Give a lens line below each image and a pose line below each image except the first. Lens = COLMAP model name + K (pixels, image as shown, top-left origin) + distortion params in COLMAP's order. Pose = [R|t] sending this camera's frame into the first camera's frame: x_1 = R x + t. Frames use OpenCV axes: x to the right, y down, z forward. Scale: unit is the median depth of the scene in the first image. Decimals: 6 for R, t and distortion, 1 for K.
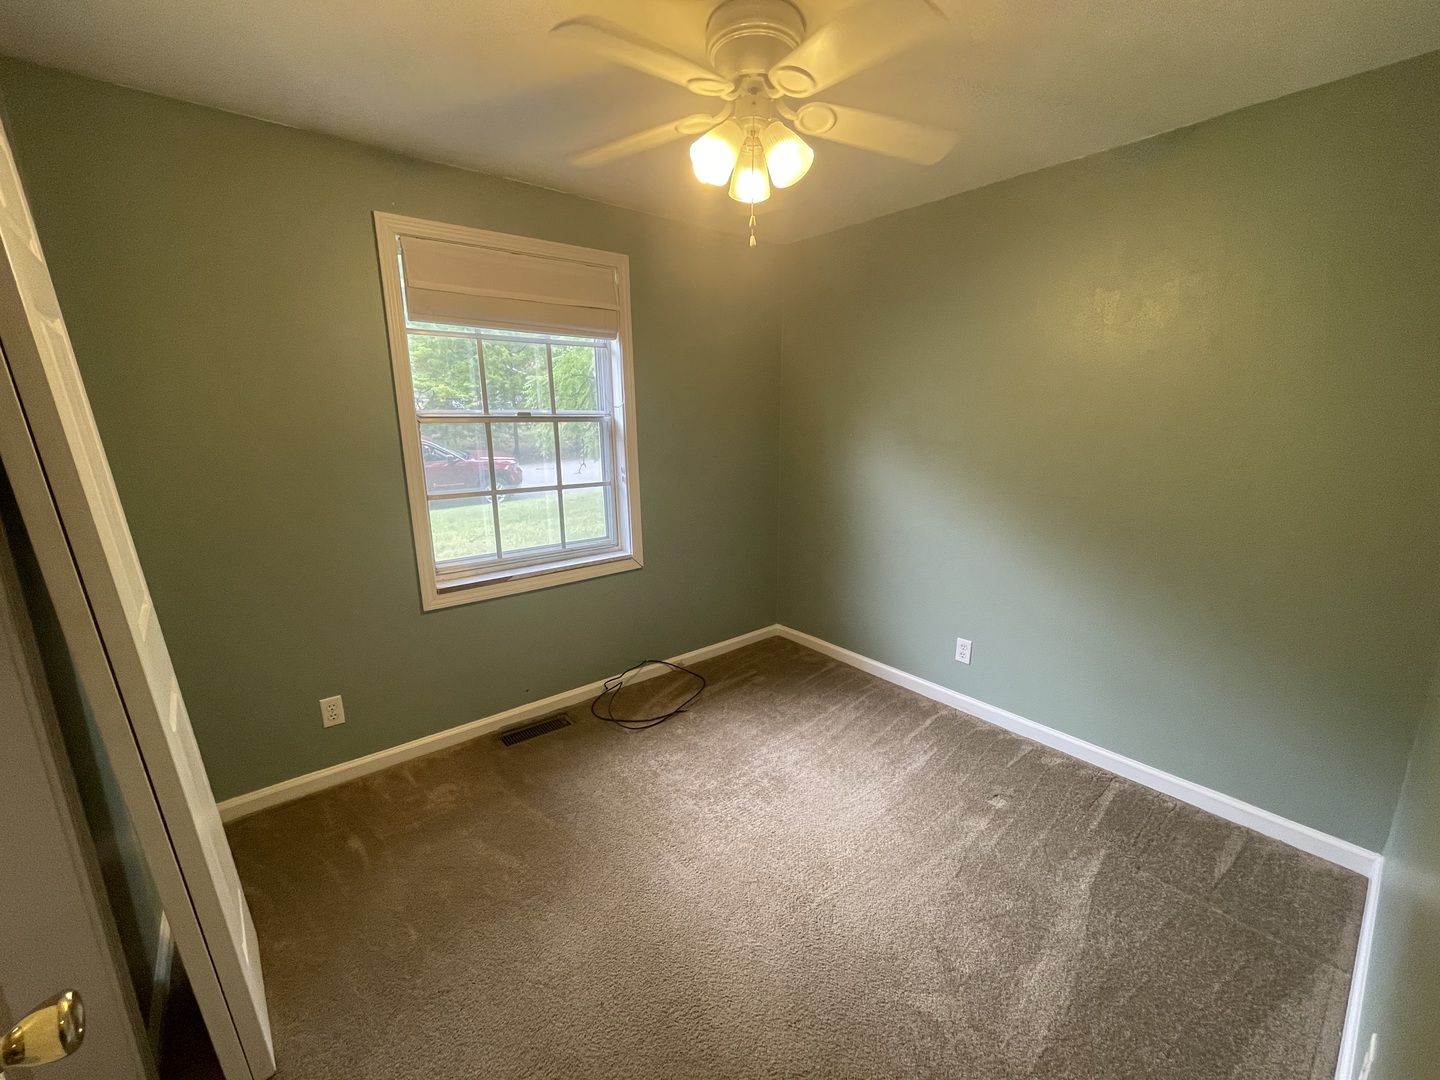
lens RADIAL K [[583.4, 0, 718.0], [0, 583.4, 542.7], [0, 0, 1]] dist [-0.008740, 0.000028]
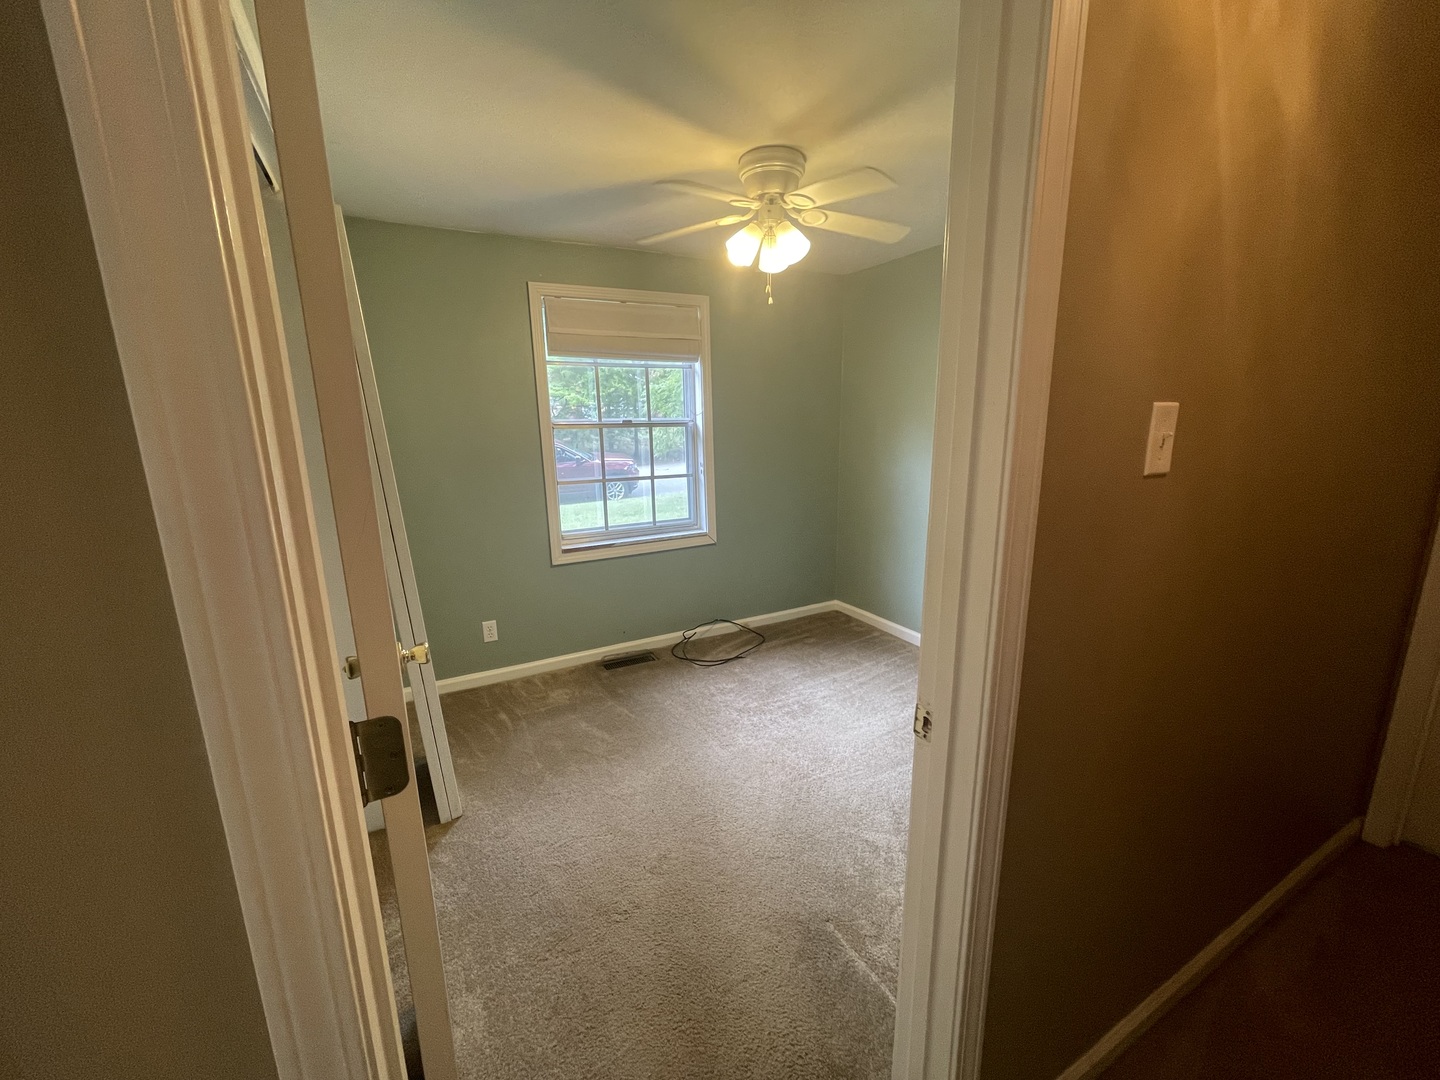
lens RADIAL K [[582.3, 0, 720.4], [0, 582.3, 544.6], [0, 0, 1]] dist [-0.003555, 0.000540]
pose [[0.981694, 0.029779, -0.188124, 0.122314], [-0.030198, 0.999544, 0.000642, 0.048052], [0.188058, 0.005051, 0.982145, -0.237980]]
